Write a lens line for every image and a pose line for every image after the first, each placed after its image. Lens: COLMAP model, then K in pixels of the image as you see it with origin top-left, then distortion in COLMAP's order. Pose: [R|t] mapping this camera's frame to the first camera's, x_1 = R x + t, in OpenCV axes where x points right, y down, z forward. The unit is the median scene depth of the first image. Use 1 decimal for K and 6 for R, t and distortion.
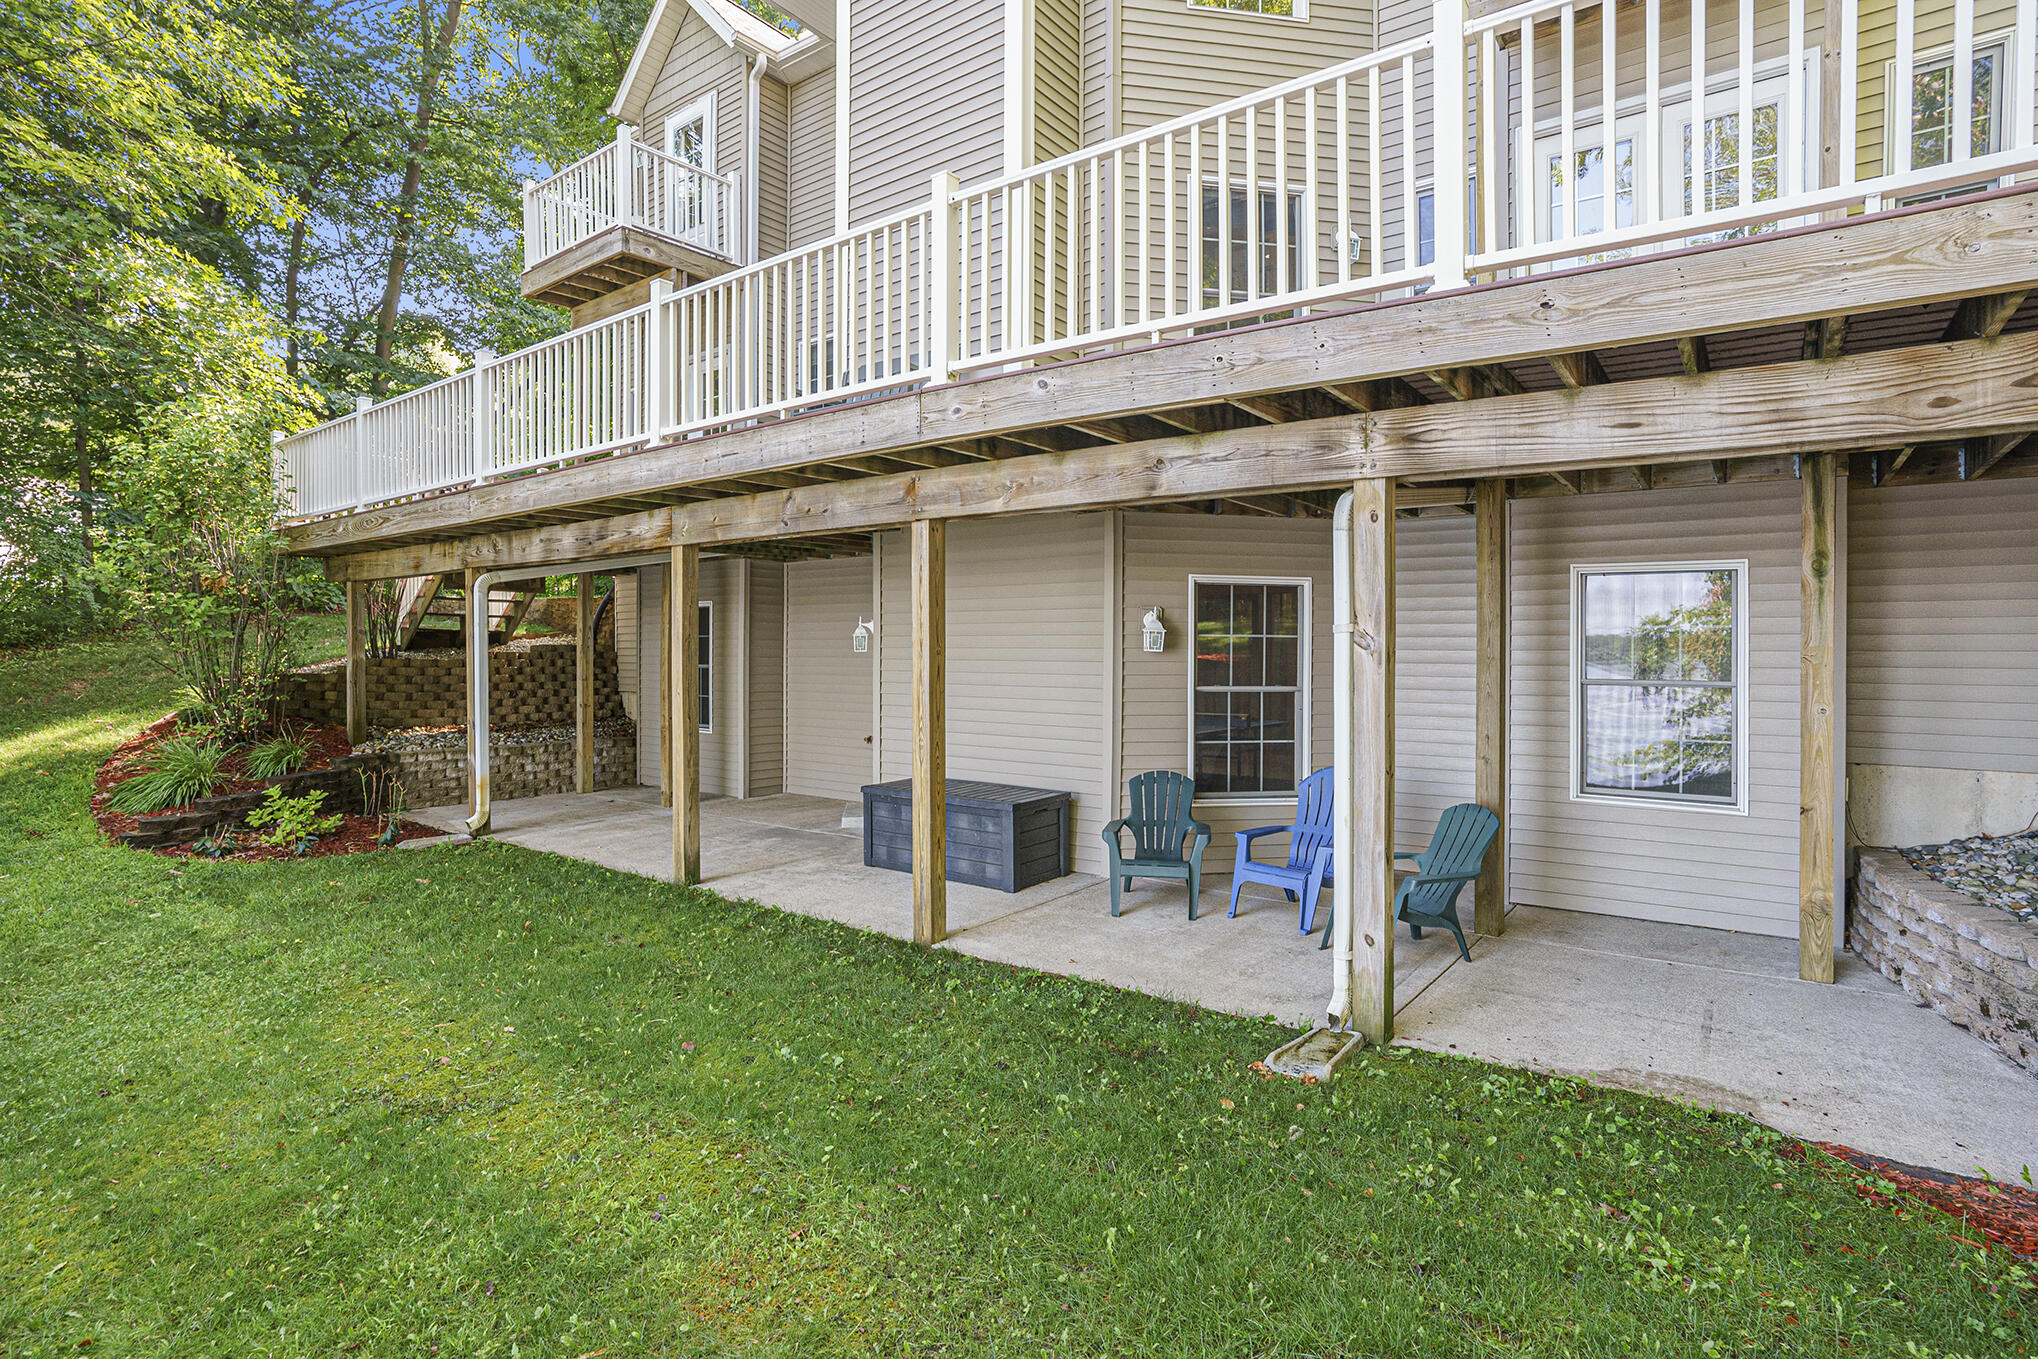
lens RADIAL K [[1047.1, 0, 1014.7], [0, 1047.1, 673.7], [0, 0, 1]] dist [-0.032982, -0.000056]
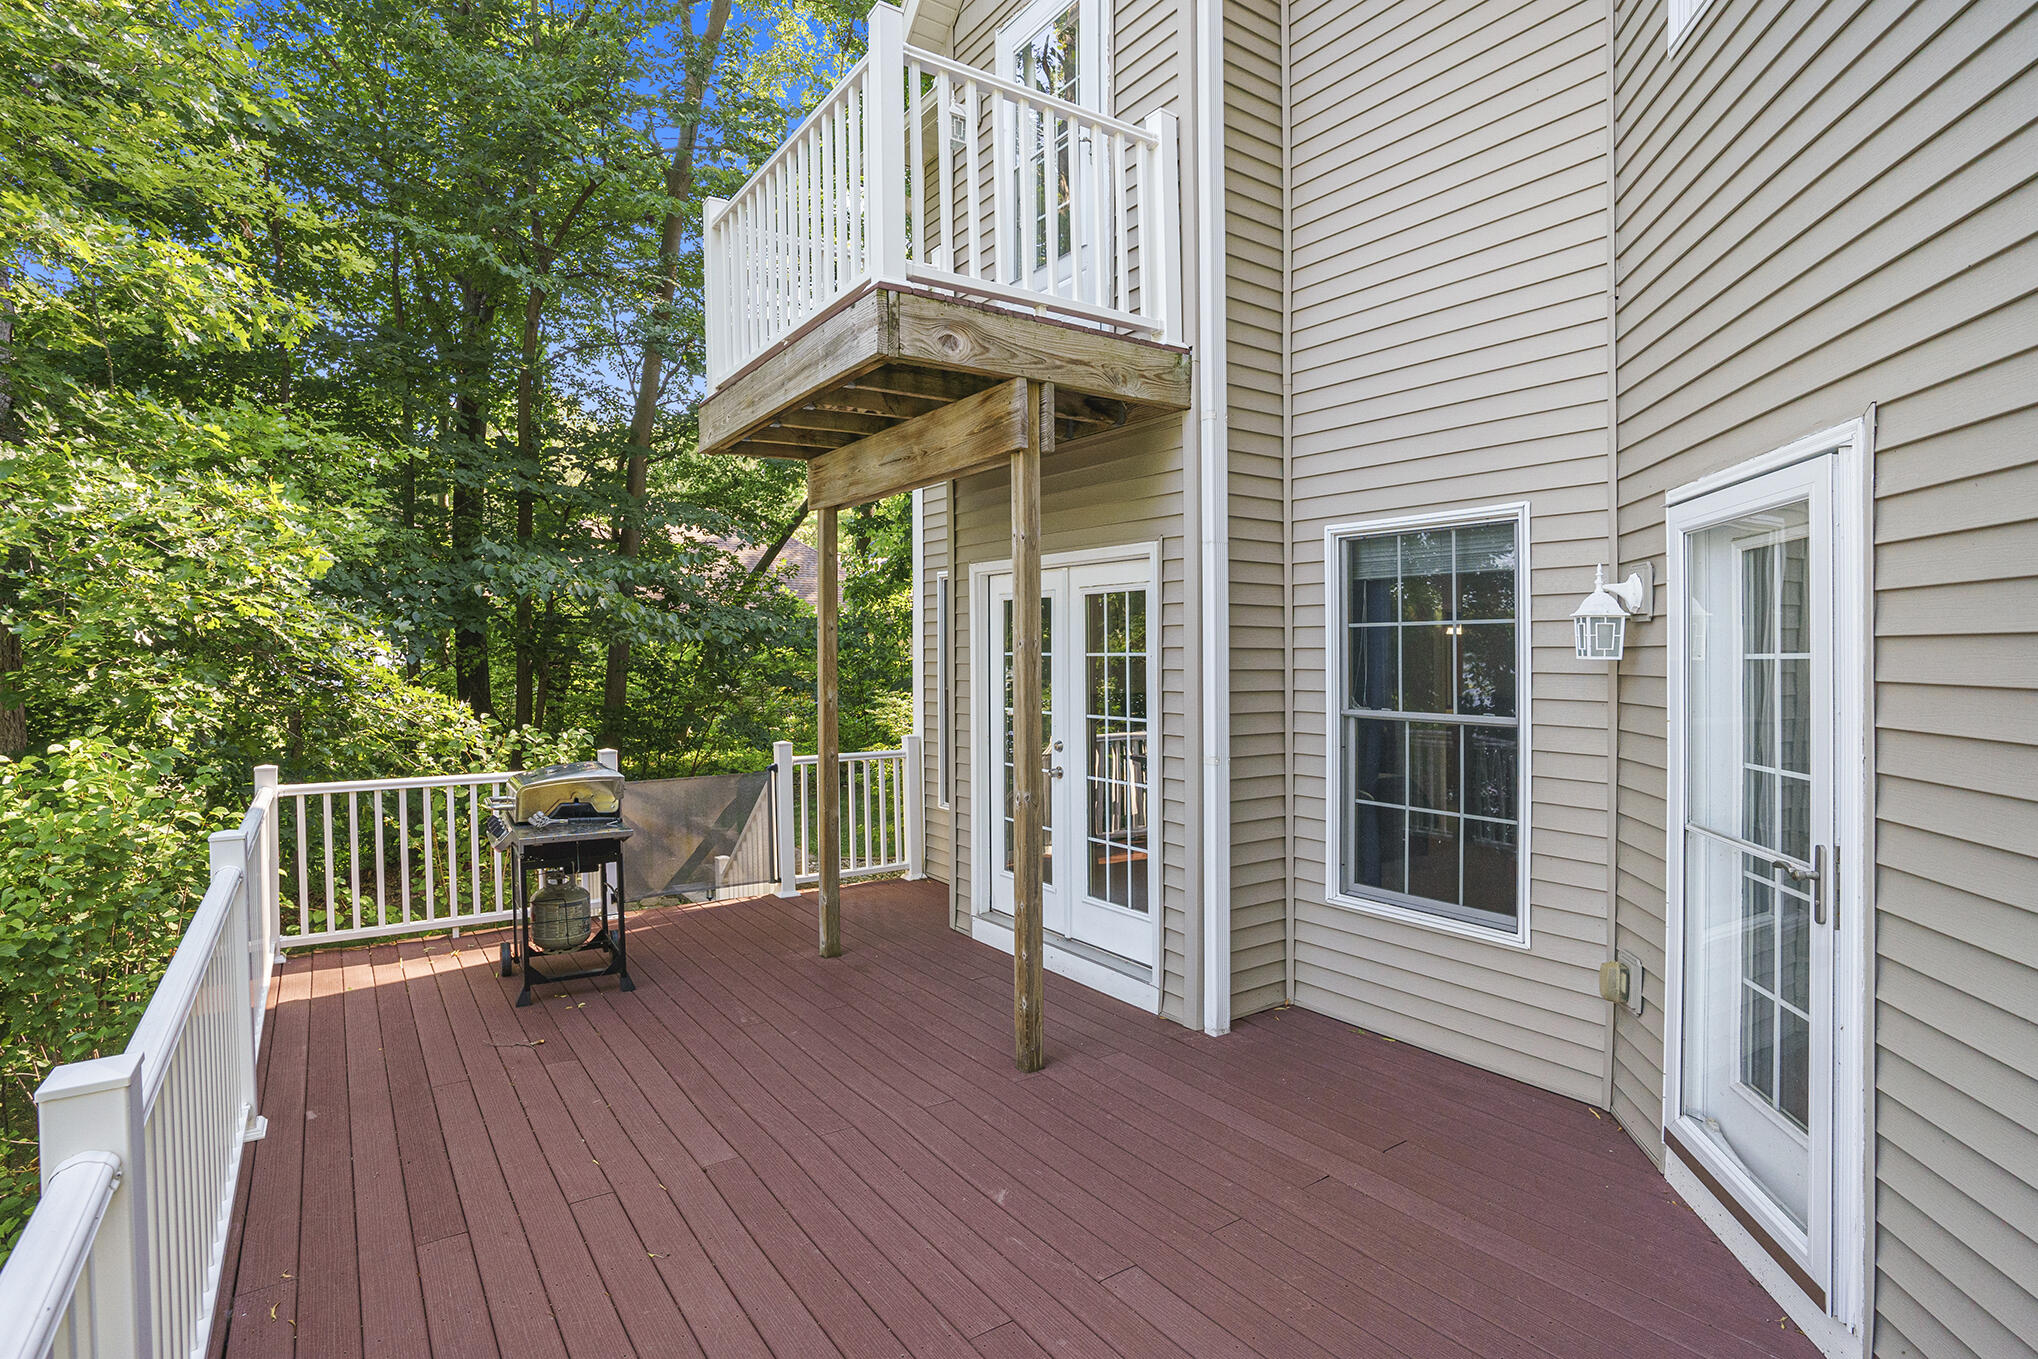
lens RADIAL K [[1047.1, 0, 1019.2], [0, 1047.1, 667.7], [0, 0, 1]] dist [-0.032982, -0.000056]
pose [[0.953387, -0.002171, -0.301742, -0.215377], [-0.001707, 0.999919, -0.012586, -0.282107], [0.301745, 0.012514, 0.953306, 0.644067]]
